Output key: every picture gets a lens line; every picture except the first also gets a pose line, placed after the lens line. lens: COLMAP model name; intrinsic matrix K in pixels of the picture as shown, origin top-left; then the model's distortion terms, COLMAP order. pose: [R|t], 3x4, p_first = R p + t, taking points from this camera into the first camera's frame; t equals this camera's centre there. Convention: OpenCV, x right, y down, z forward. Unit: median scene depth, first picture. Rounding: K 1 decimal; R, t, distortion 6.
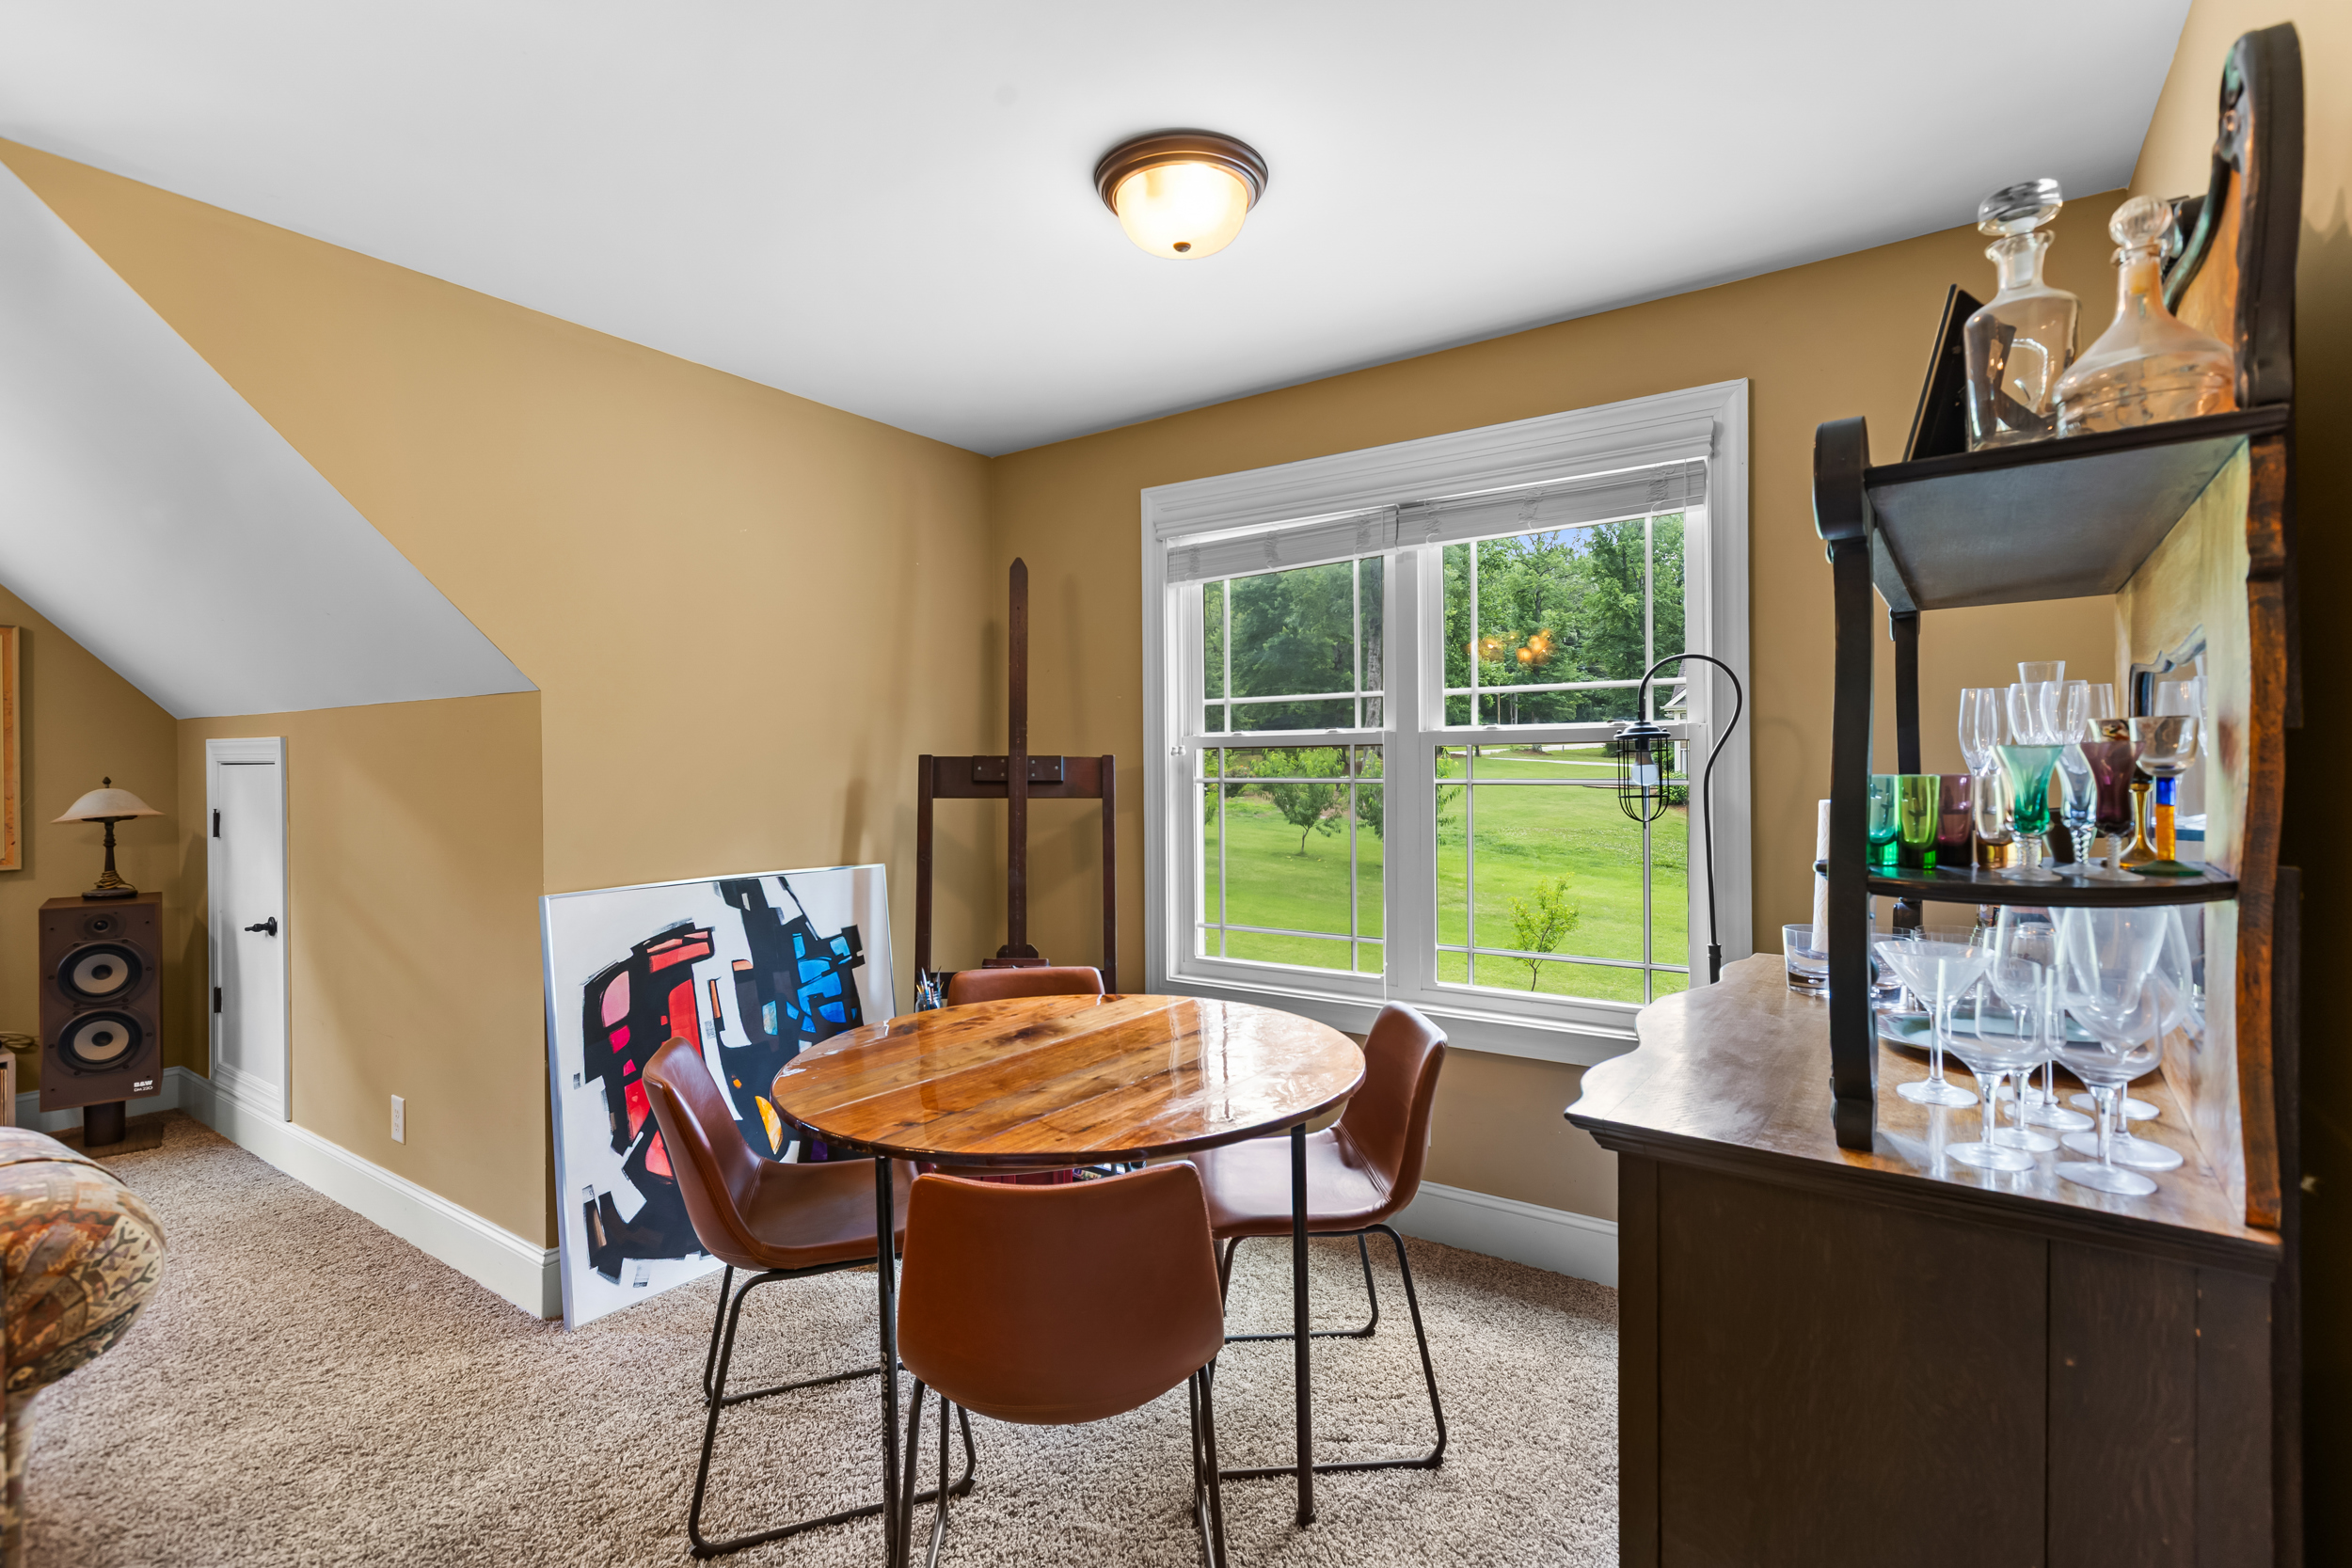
lens RADIAL K [[1084.8, 0, 1173.0], [0, 1084.8, 753.6], [0, 0, 1]] dist [0.001643, 0.000050]
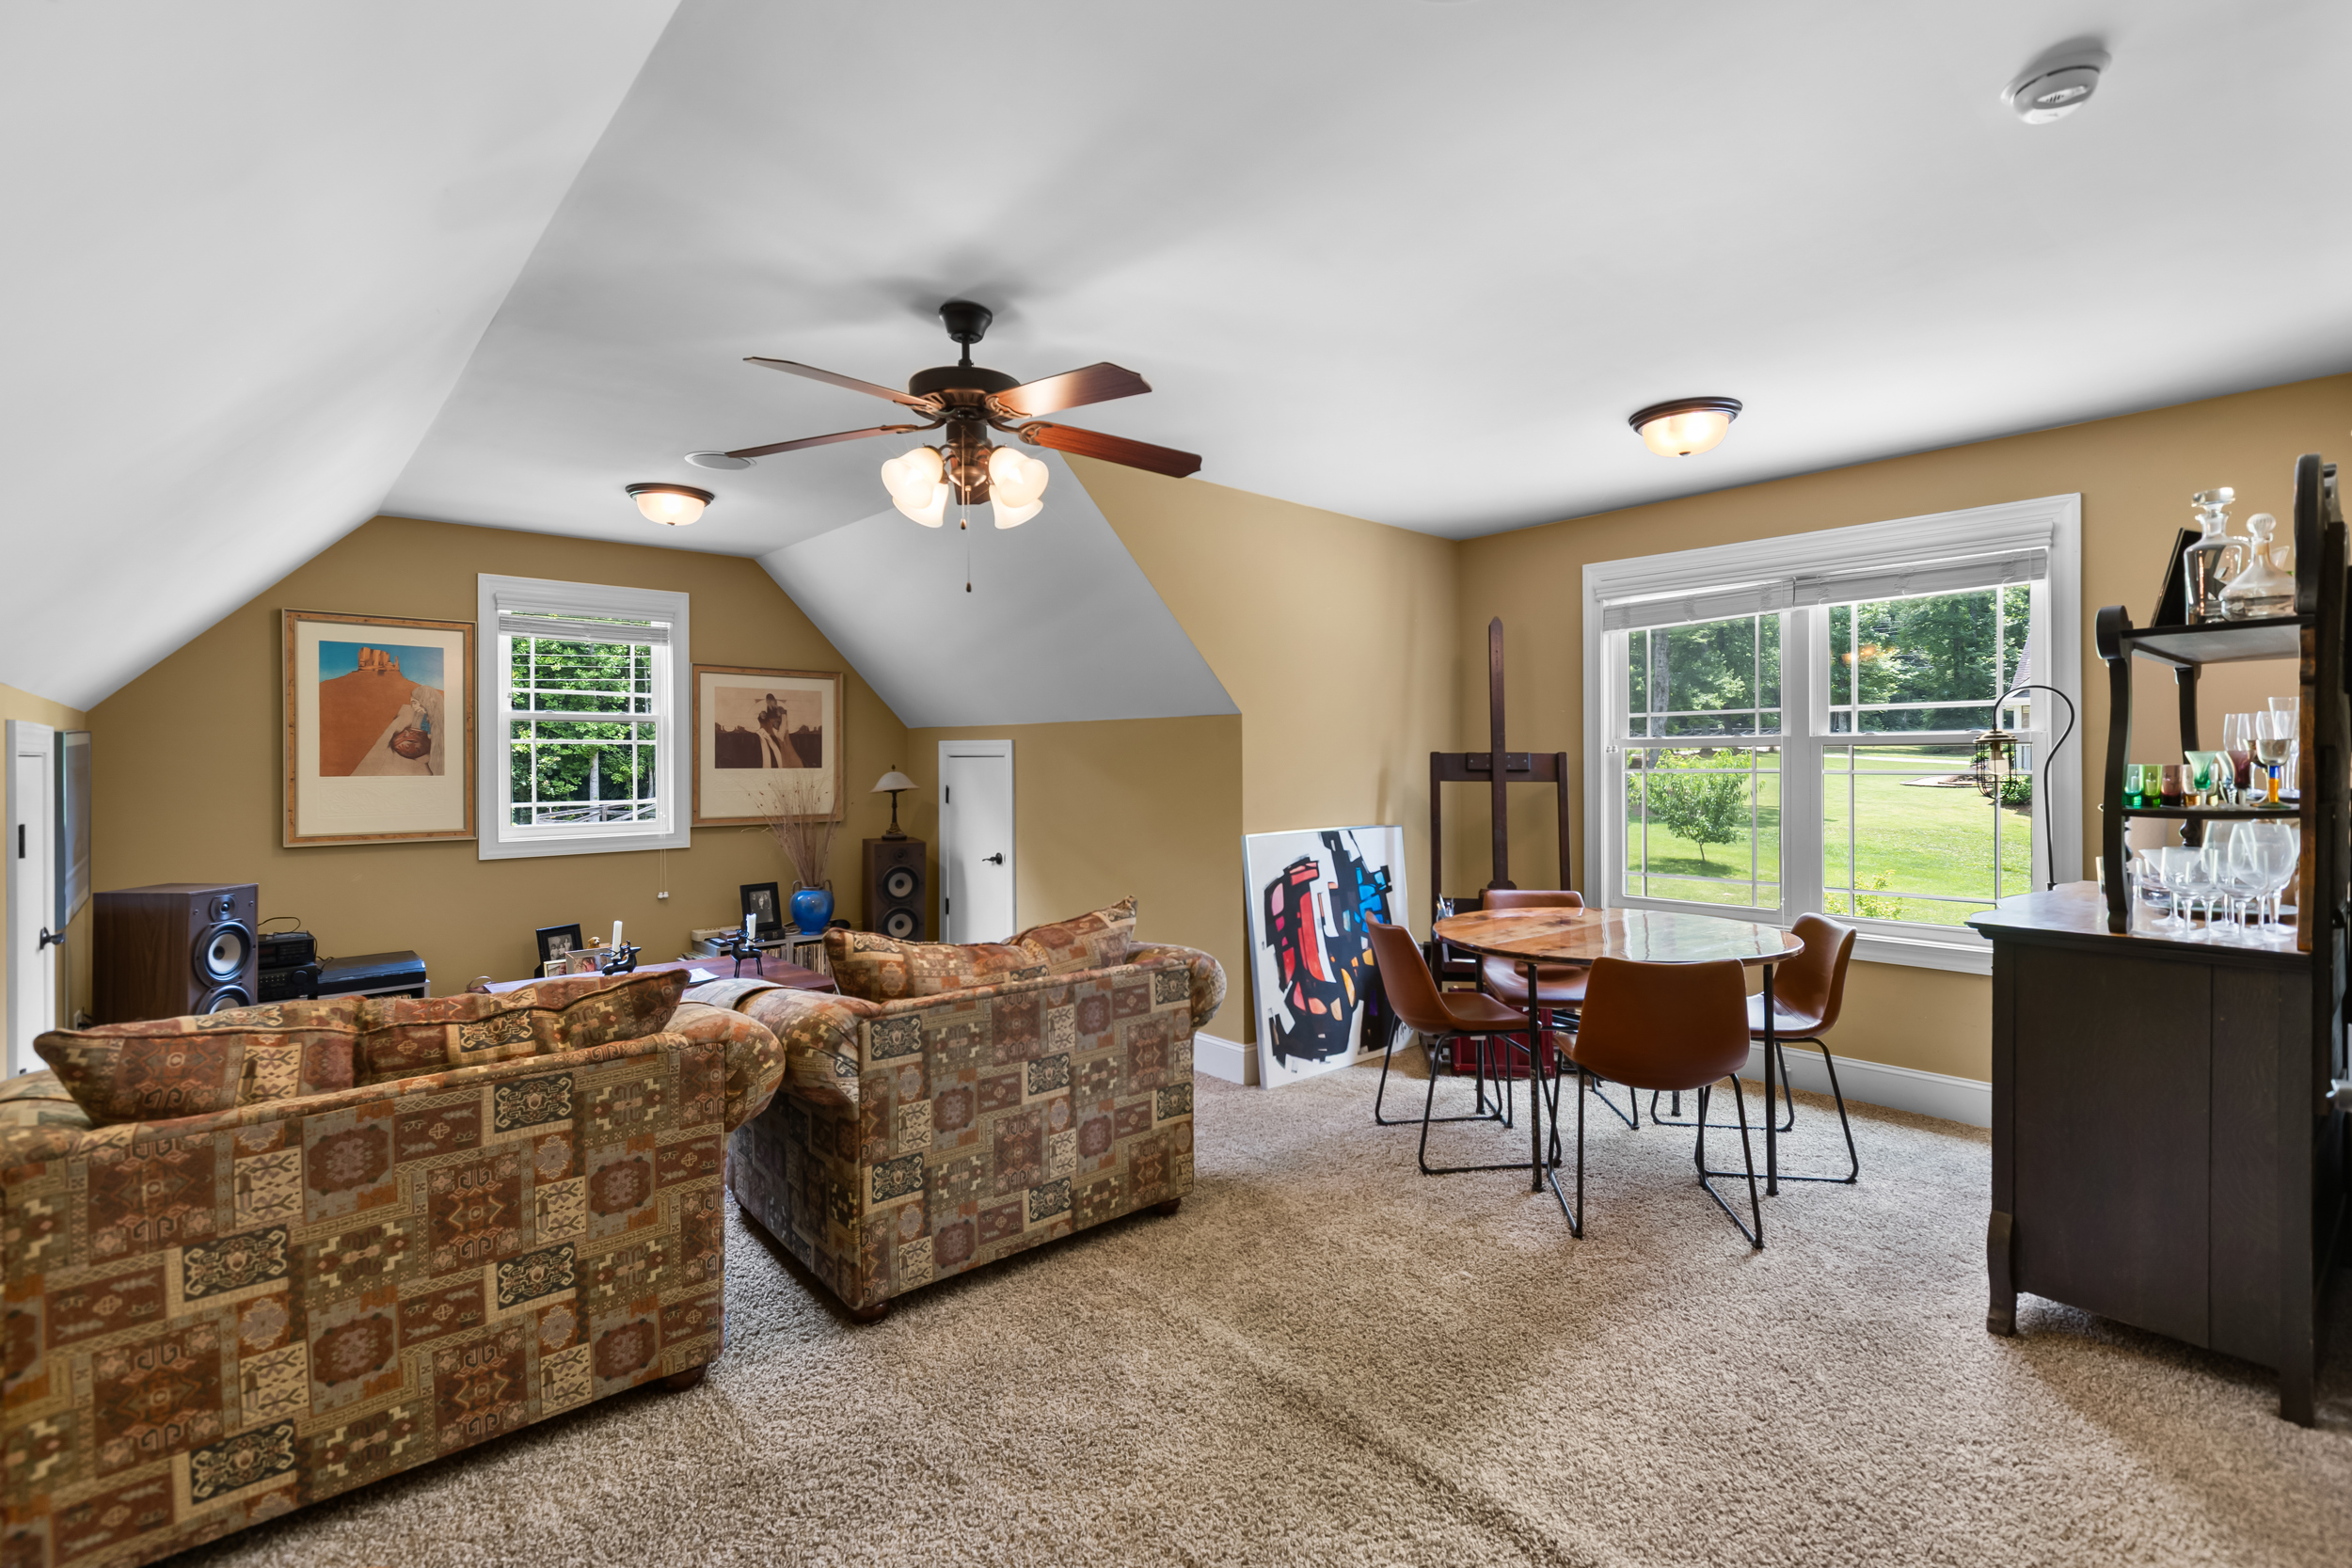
lens RADIAL K [[1057.0, 0, 1170.4], [0, 1057.0, 752.5], [0, 0, 1]] dist [0.000878, -0.000020]
pose [[0.971302, 0.001807, -0.237844, -0.259701], [-0.000911, 0.999992, 0.003880, -0.004200], [0.237850, -0.003552, 0.971296, -0.547369]]
